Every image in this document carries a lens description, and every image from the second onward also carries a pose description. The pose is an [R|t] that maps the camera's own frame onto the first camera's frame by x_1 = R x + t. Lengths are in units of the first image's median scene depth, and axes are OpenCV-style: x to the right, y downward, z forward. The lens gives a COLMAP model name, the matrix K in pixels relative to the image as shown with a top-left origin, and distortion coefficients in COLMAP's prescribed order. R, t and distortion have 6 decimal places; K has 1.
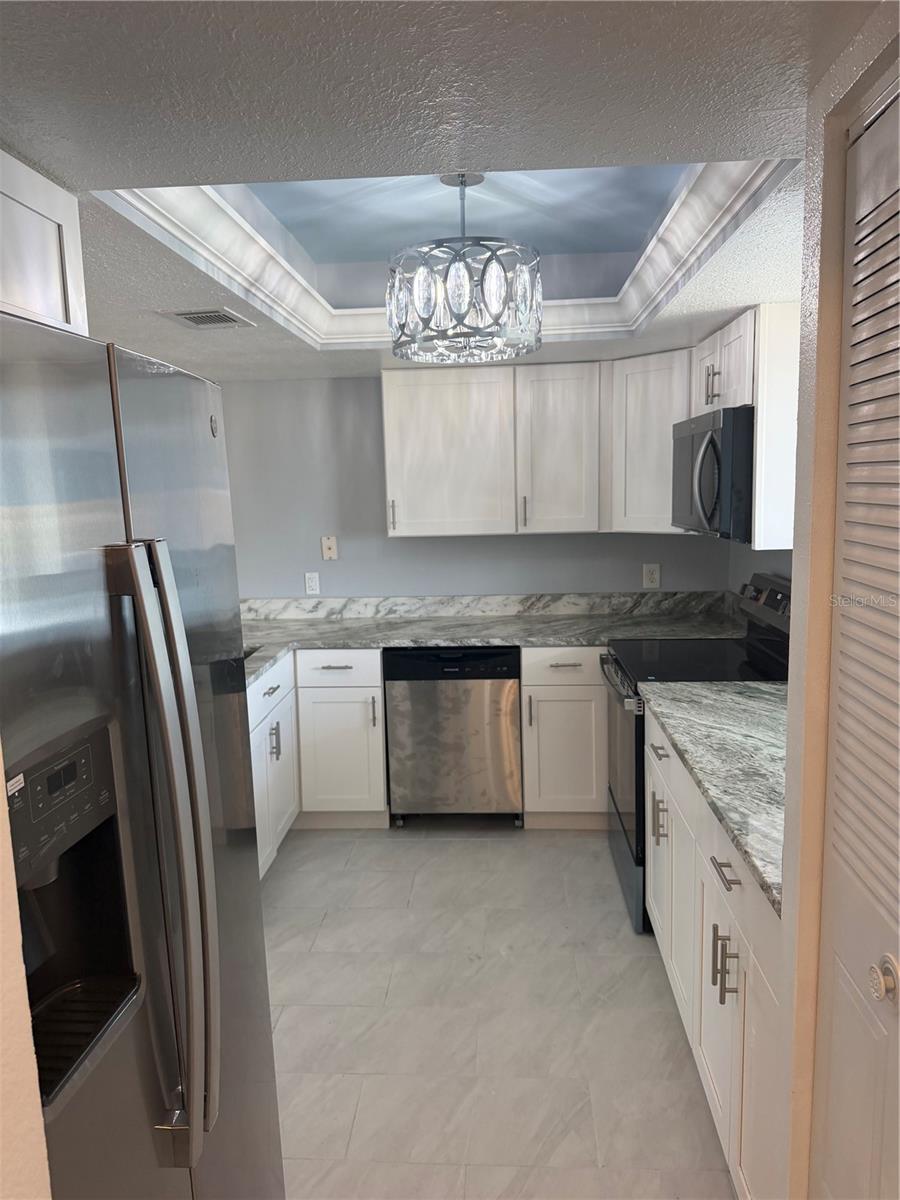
lens RADIAL K [[837.5, 0, 450.0], [0, 837.5, 600.0], [0, 0, 1]] dist [0.075151, -0.158611]
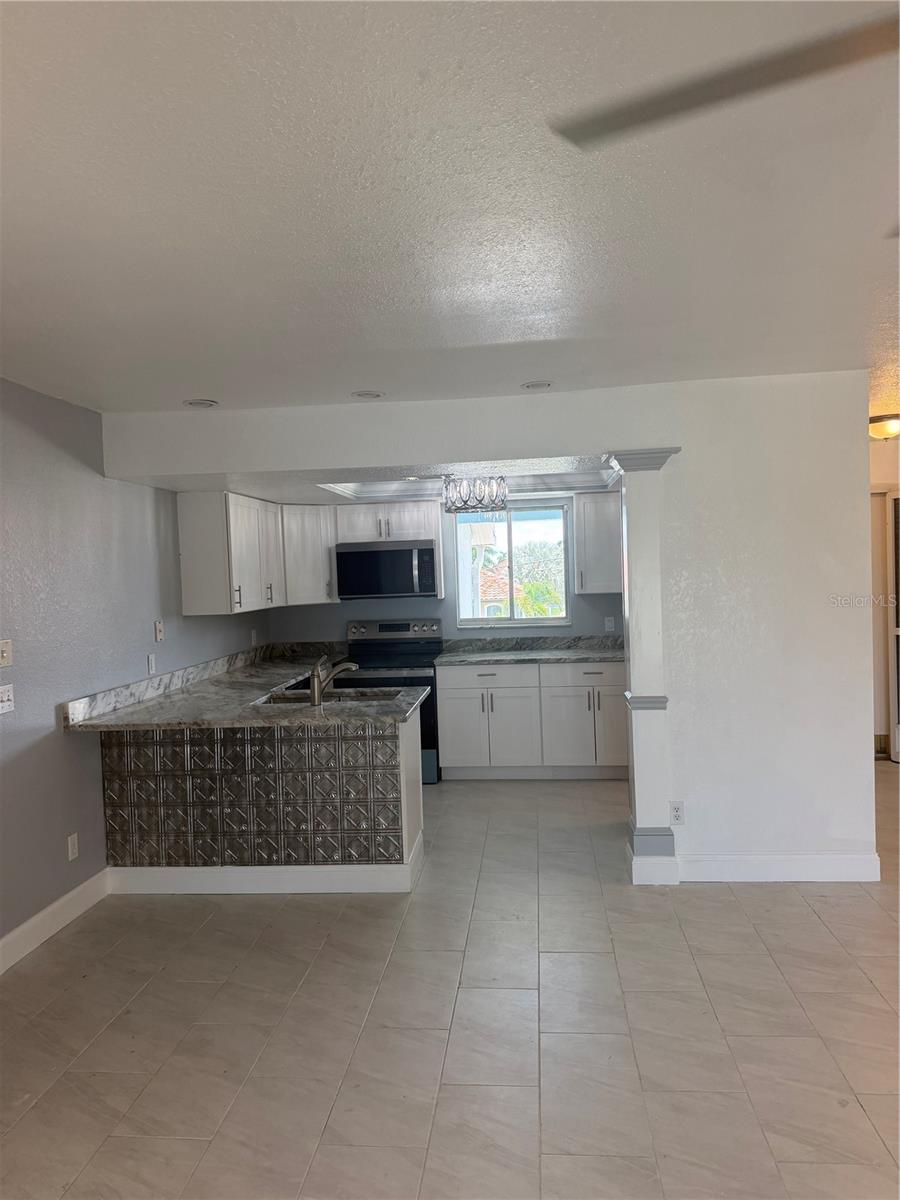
lens RADIAL K [[837.5, 0, 450.0], [0, 837.5, 600.0], [0, 0, 1]] dist [0.075151, -0.158611]
pose [[0.035524, -0.015095, 0.999255, -1.290257], [0.177561, 0.984073, 0.008554, -0.044255], [-0.983469, 0.177124, 0.037638, 0.558761]]
